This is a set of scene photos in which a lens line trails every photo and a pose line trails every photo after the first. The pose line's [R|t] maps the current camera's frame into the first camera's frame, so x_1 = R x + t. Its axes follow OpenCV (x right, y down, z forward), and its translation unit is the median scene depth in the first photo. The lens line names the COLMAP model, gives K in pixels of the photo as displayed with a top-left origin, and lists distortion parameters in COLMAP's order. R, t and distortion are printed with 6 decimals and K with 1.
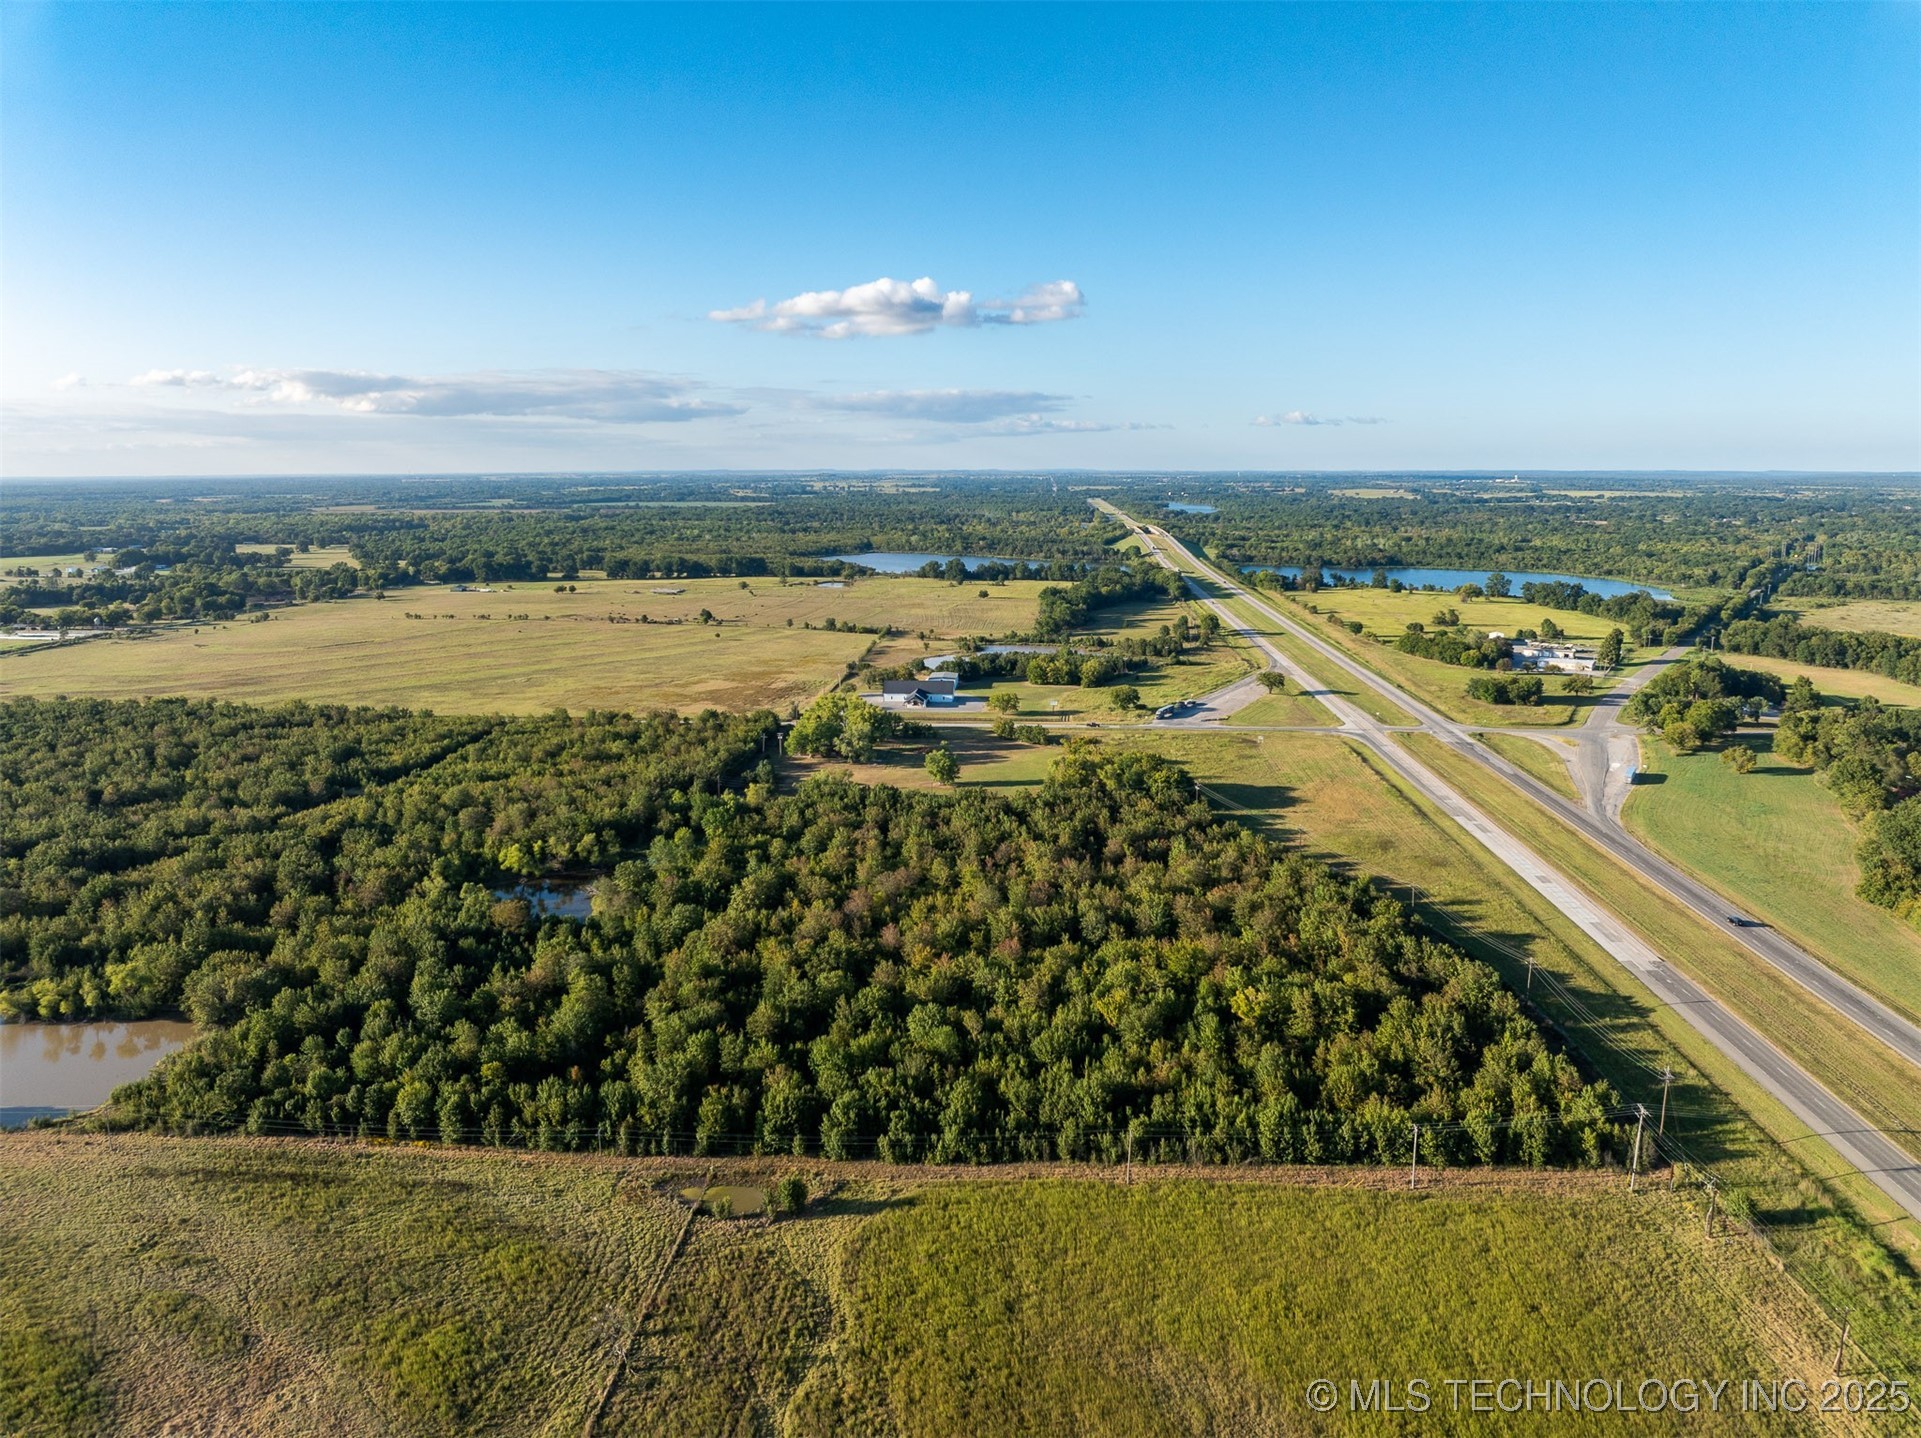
lens RADIAL K [[1344.6, 0, 960.6], [0, 1344.6, 725.1], [0, 0, 1]] dist [-0.037072, -0.003431]
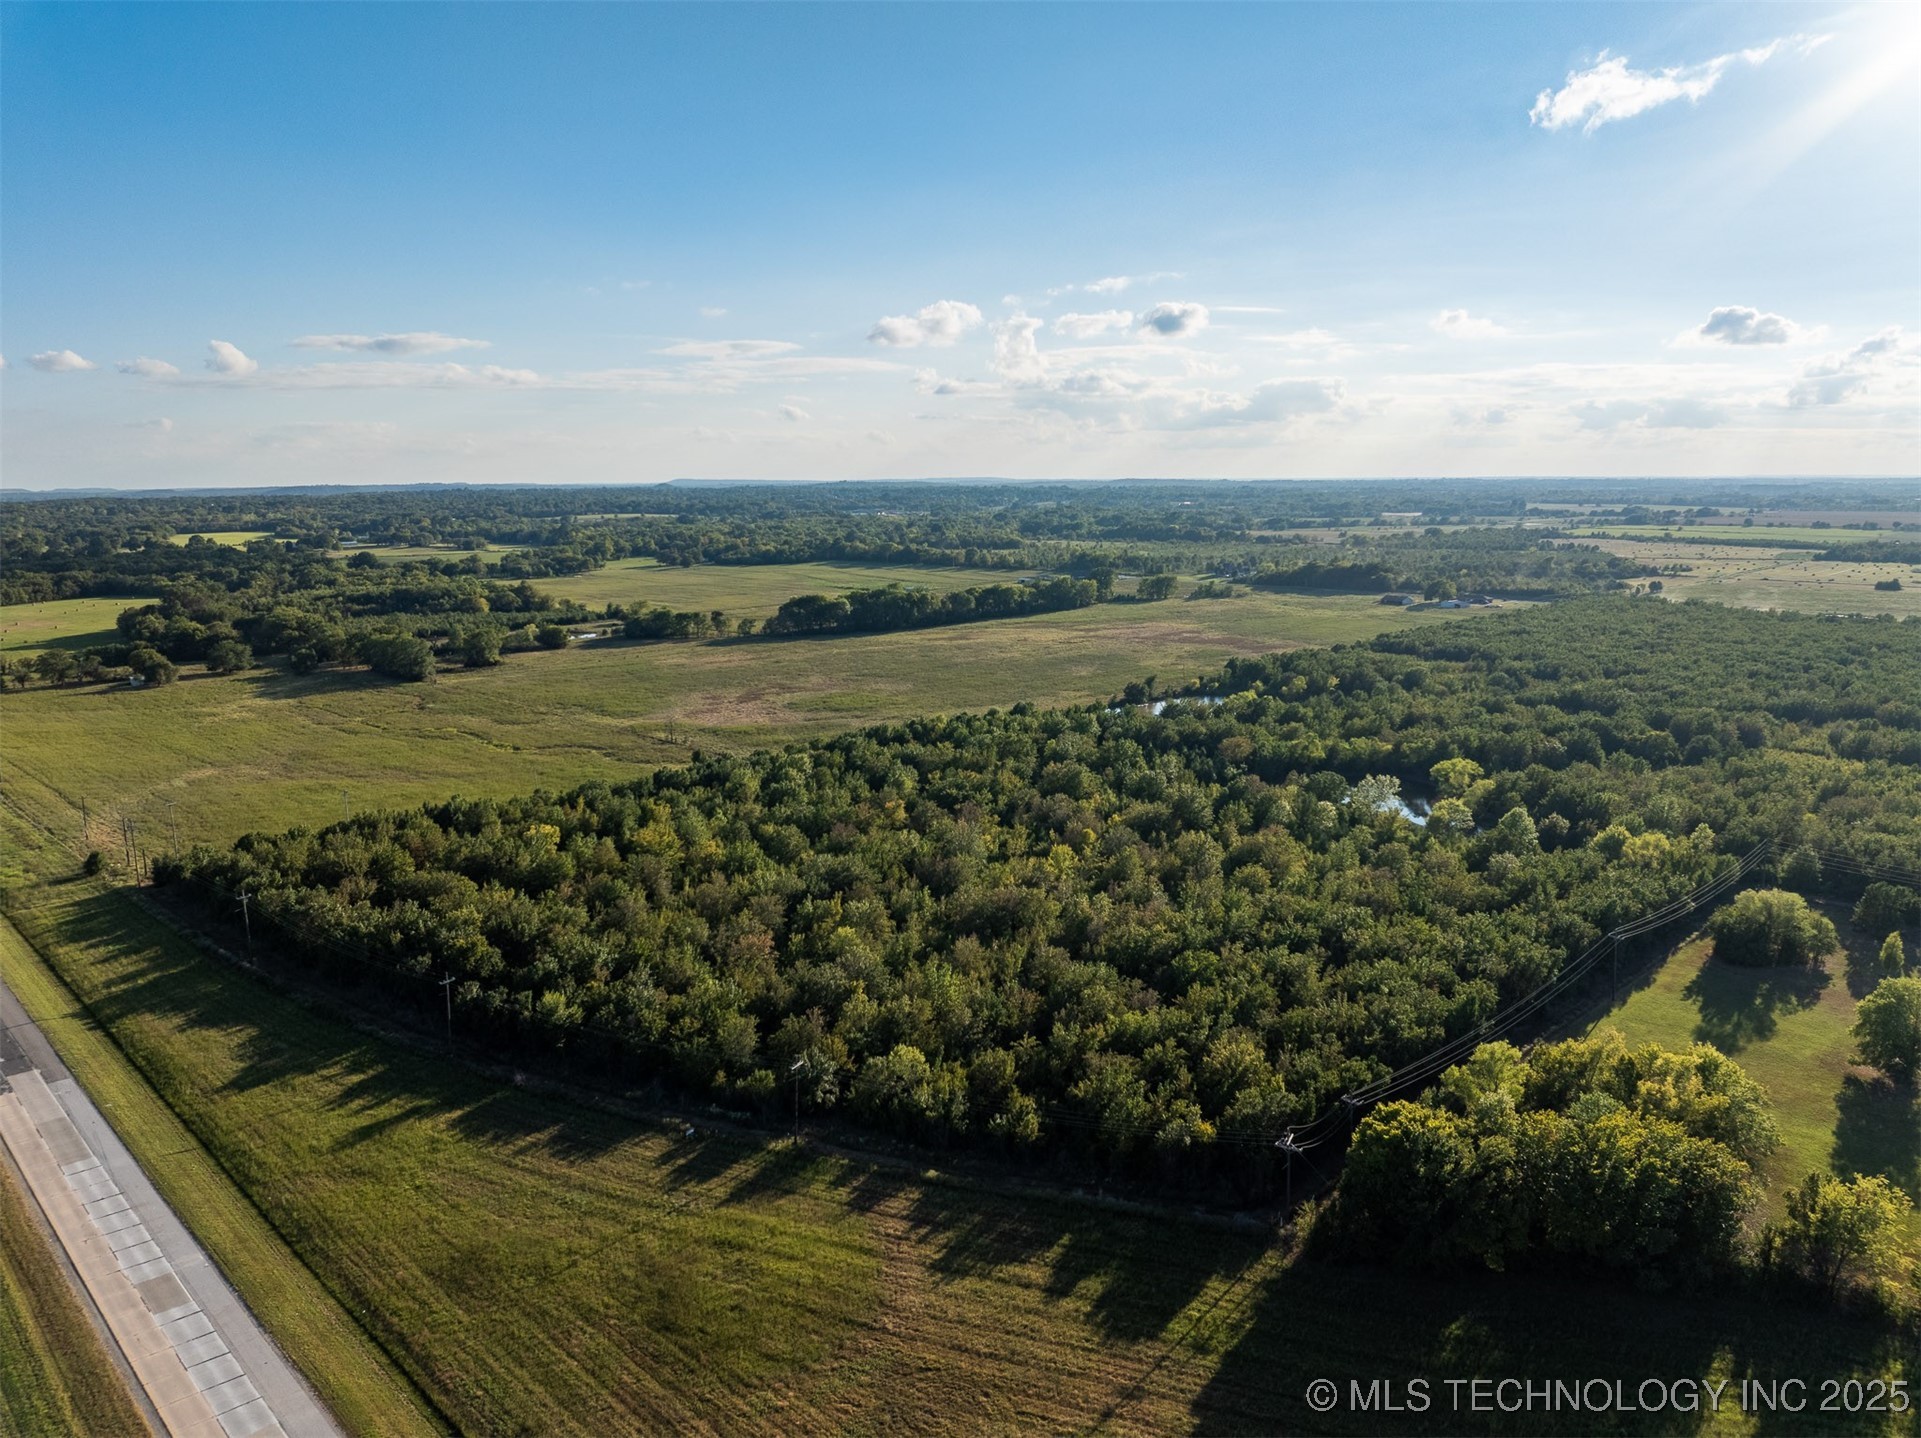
lens RADIAL K [[1370.0, 0, 965.7], [0, 1370.0, 718.8], [0, 0, 1]] dist [-0.035842, -0.007005]
pose [[-0.668926, 0.137206, -0.730556, 0.510771], [-0.131815, 0.945345, 0.298240, -0.151899], [0.731548, 0.295799, -0.614281, 1.269727]]
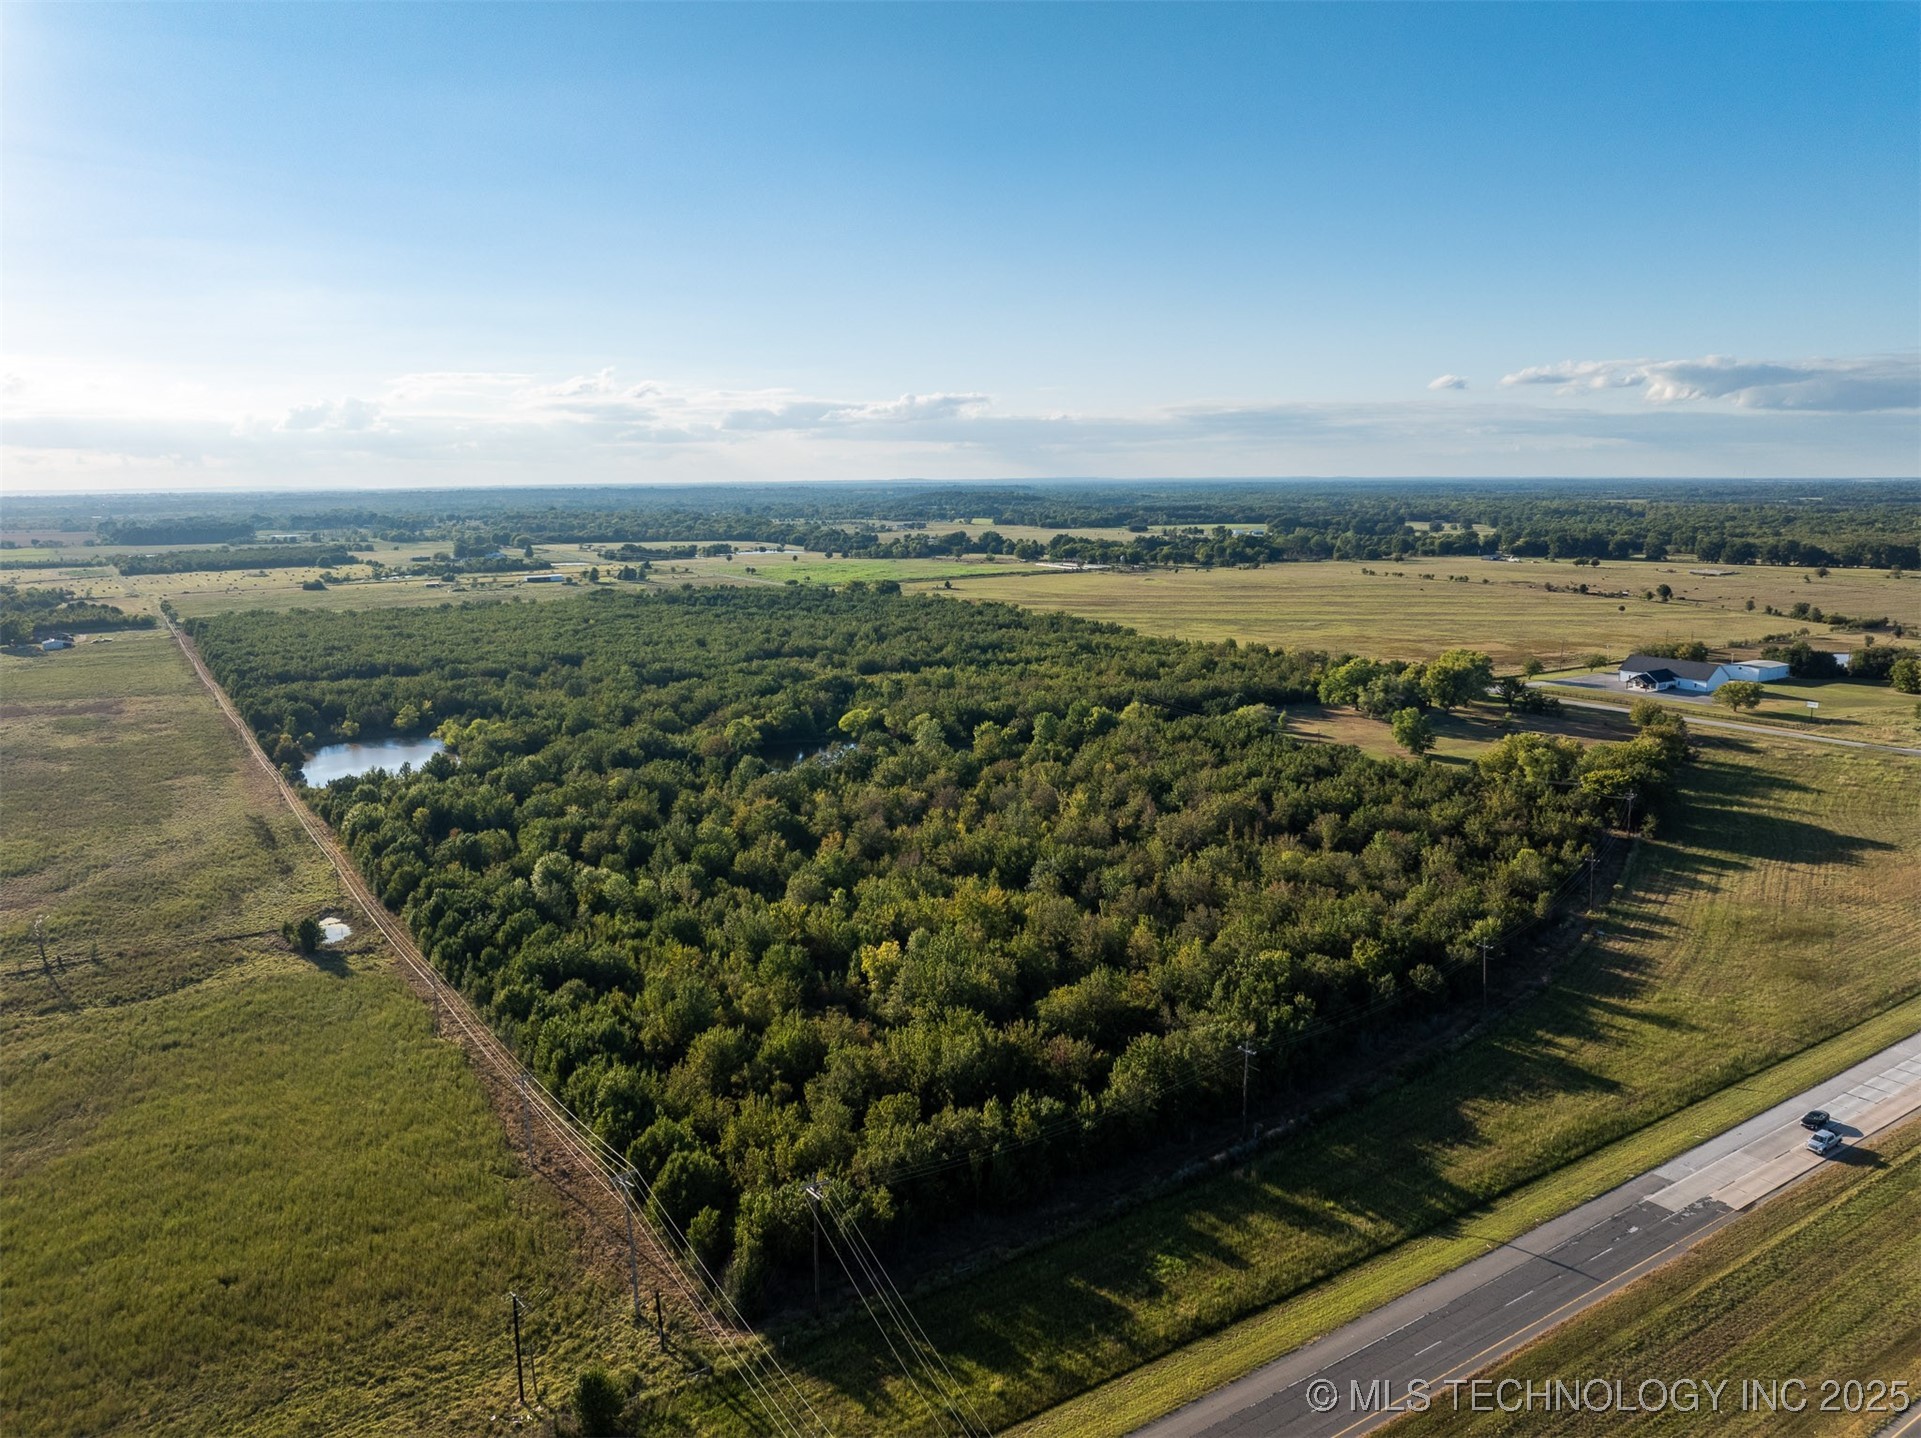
lens RADIAL K [[1370.0, 0, 965.7], [0, 1370.0, 718.8], [0, 0, 1]] dist [-0.035842, -0.007005]
pose [[0.597841, 0.135898, -0.790011, 0.567757], [-0.143926, 0.987707, 0.060989, 0.017435], [0.788588, 0.077241, 0.610052, 0.397266]]
